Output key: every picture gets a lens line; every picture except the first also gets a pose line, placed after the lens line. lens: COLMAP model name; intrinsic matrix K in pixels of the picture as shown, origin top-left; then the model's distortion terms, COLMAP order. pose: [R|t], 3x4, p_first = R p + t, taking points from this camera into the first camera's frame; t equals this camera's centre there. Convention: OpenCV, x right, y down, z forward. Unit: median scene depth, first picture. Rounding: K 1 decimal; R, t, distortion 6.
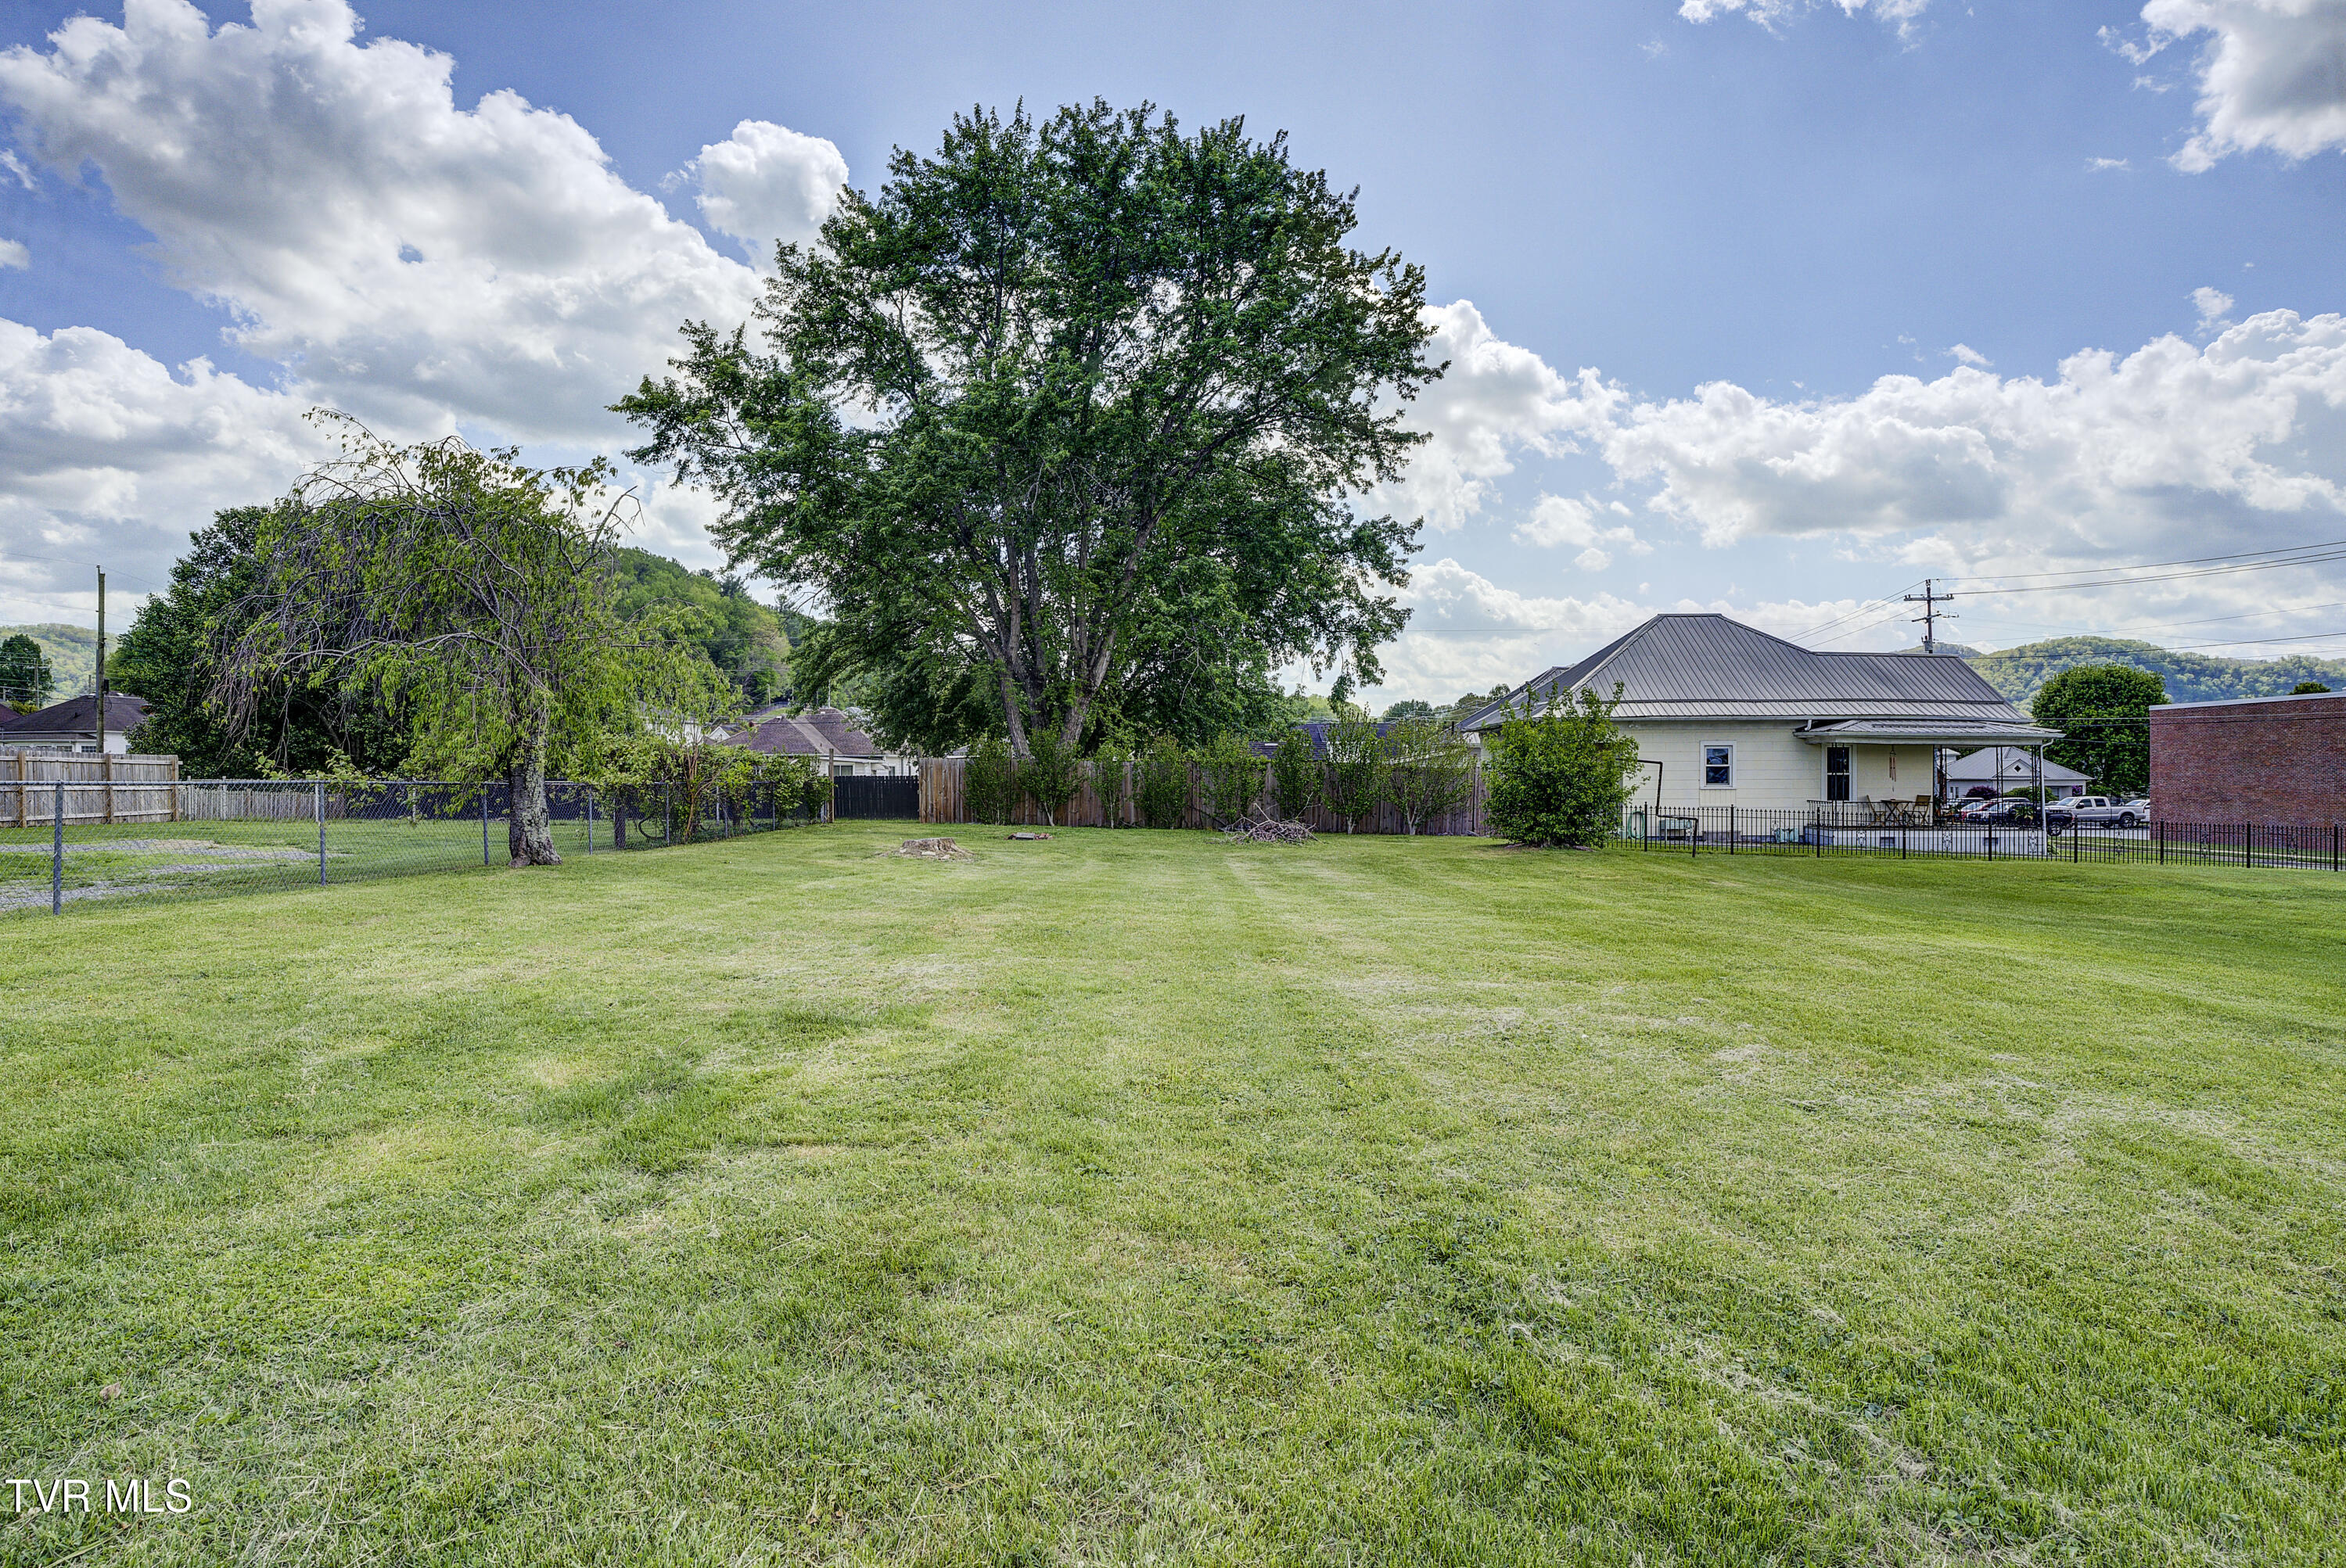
lens RADIAL K [[1198.9, 0, 1151.5], [0, 1198.9, 780.1], [0, 0, 1]] dist [-0.031217, 0.002146]
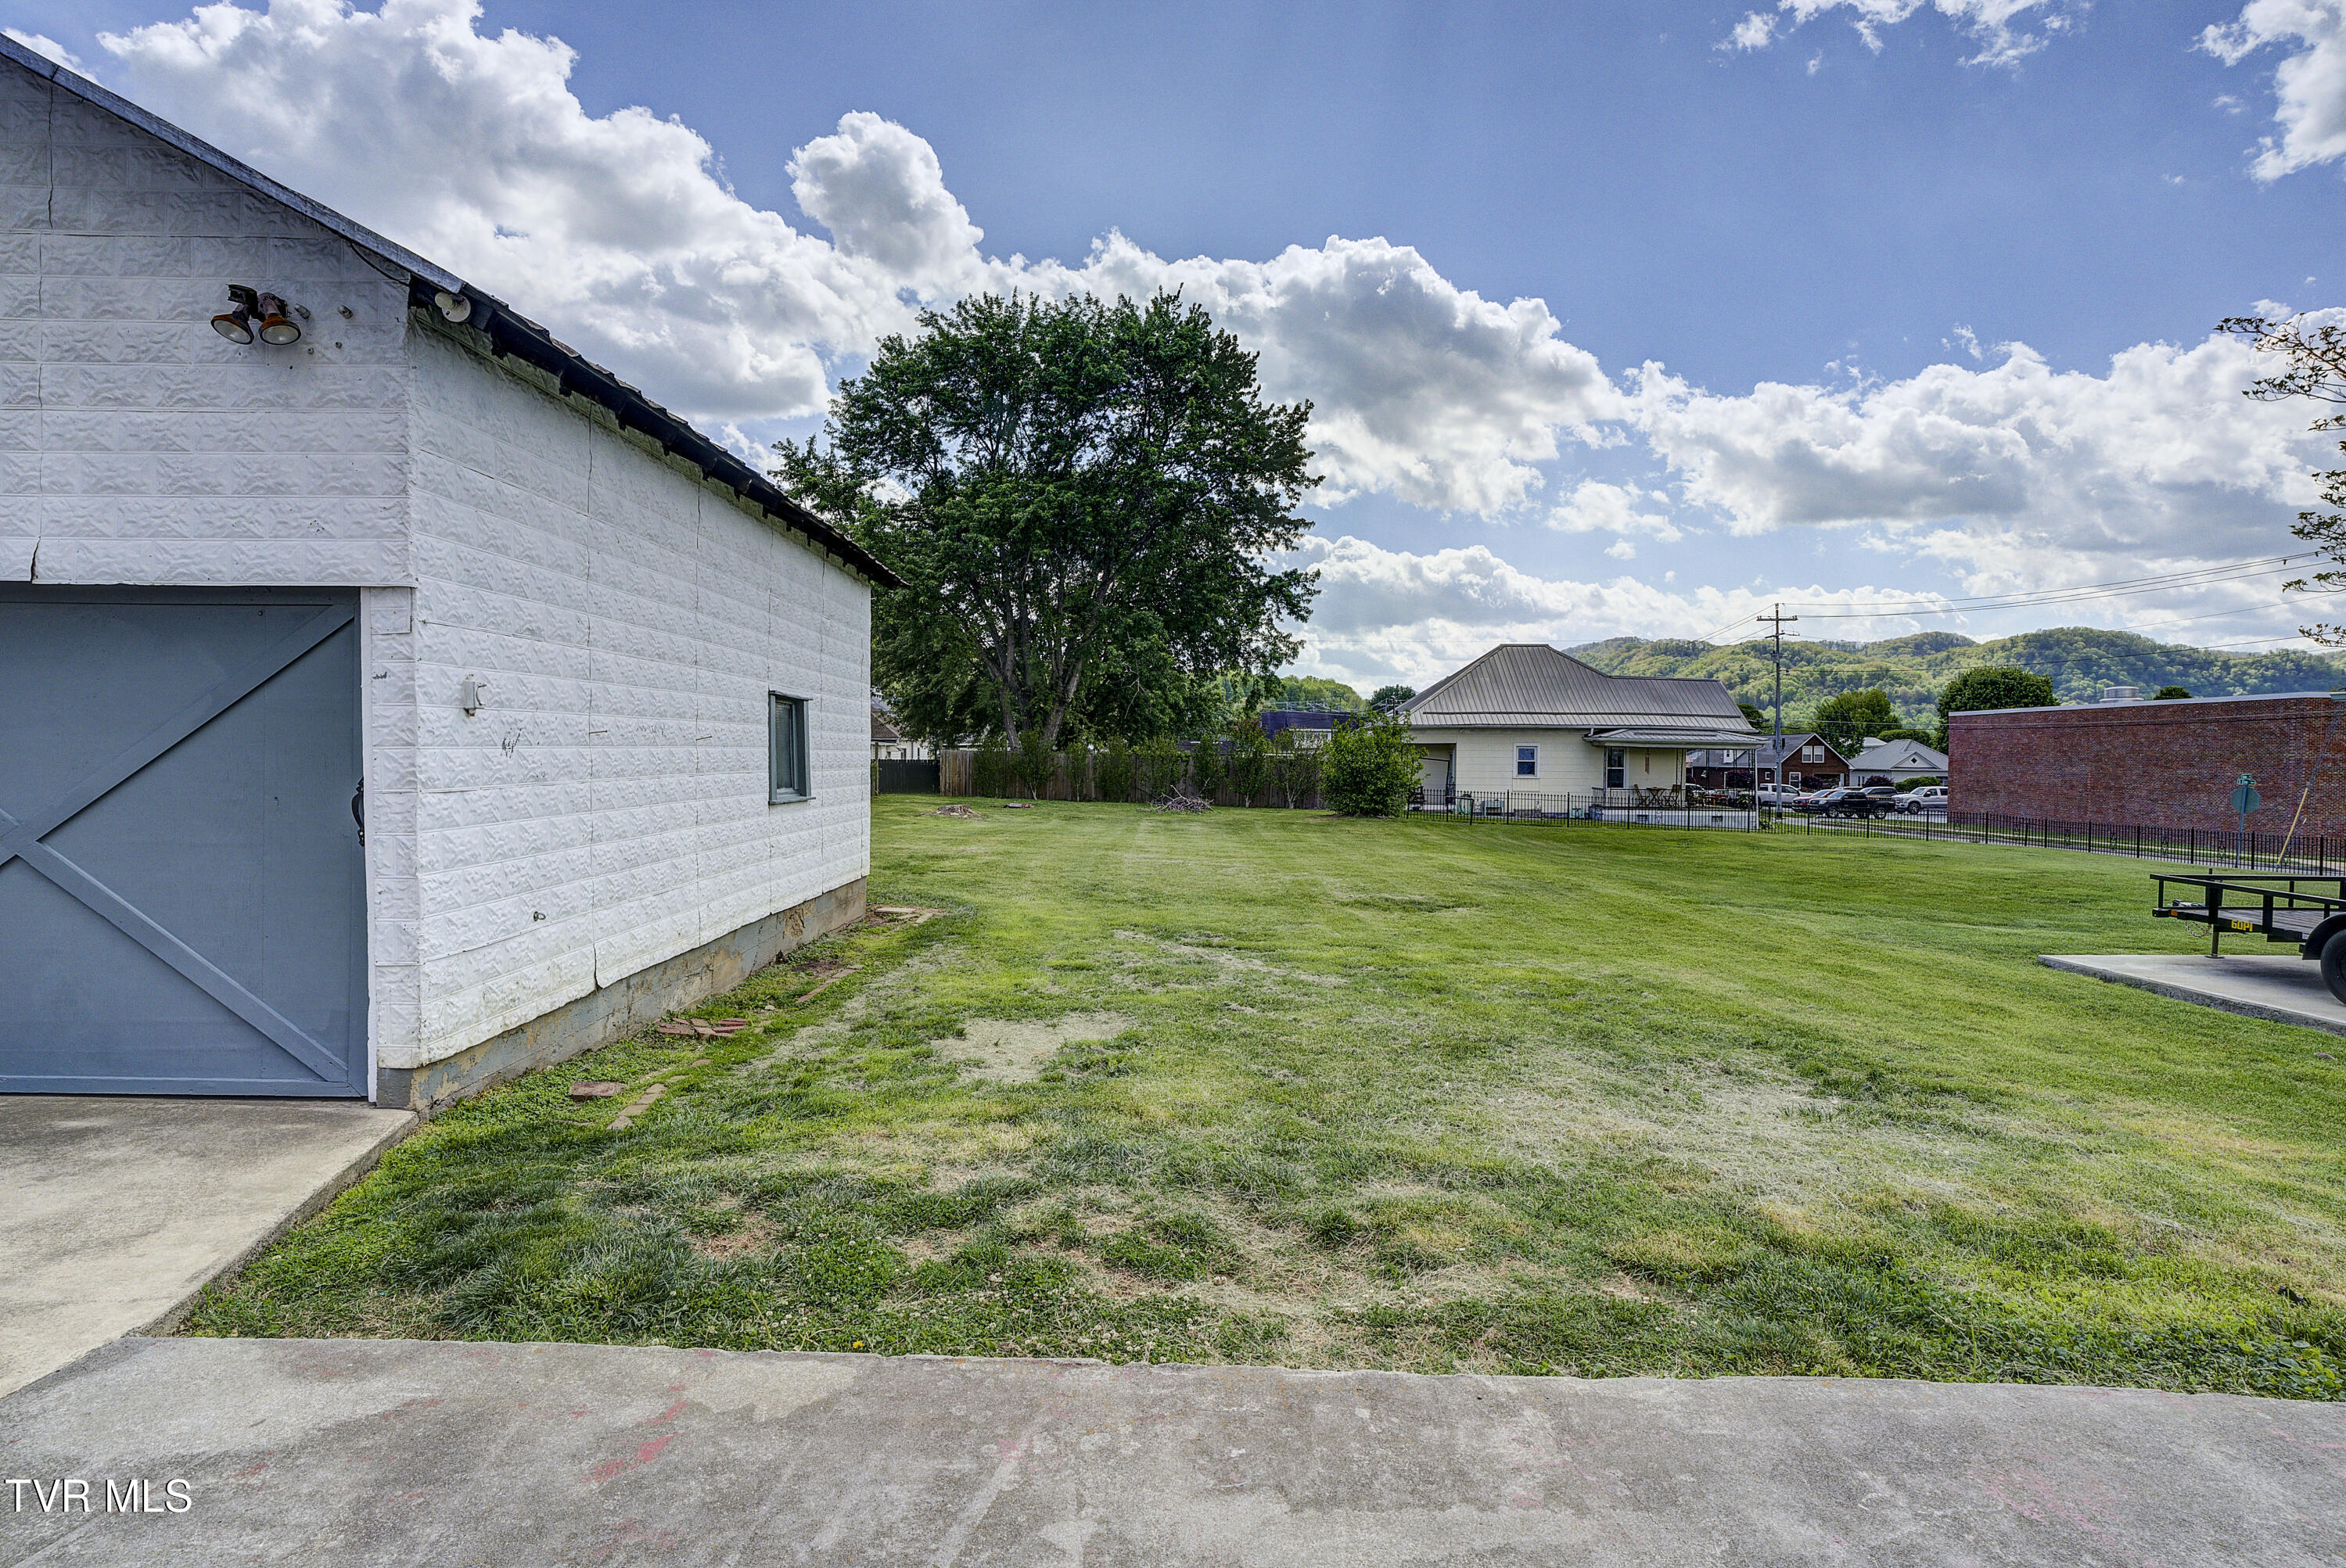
lens RADIAL K [[1198.9, 0, 1172.8], [0, 1198.9, 787.9], [0, 0, 1]] dist [-0.031217, 0.002146]
pose [[0.999727, 0.011451, 0.020390, 0.043981], [-0.011949, 0.999628, 0.024499, -0.010108], [-0.020102, -0.024736, 0.999492, -0.361221]]
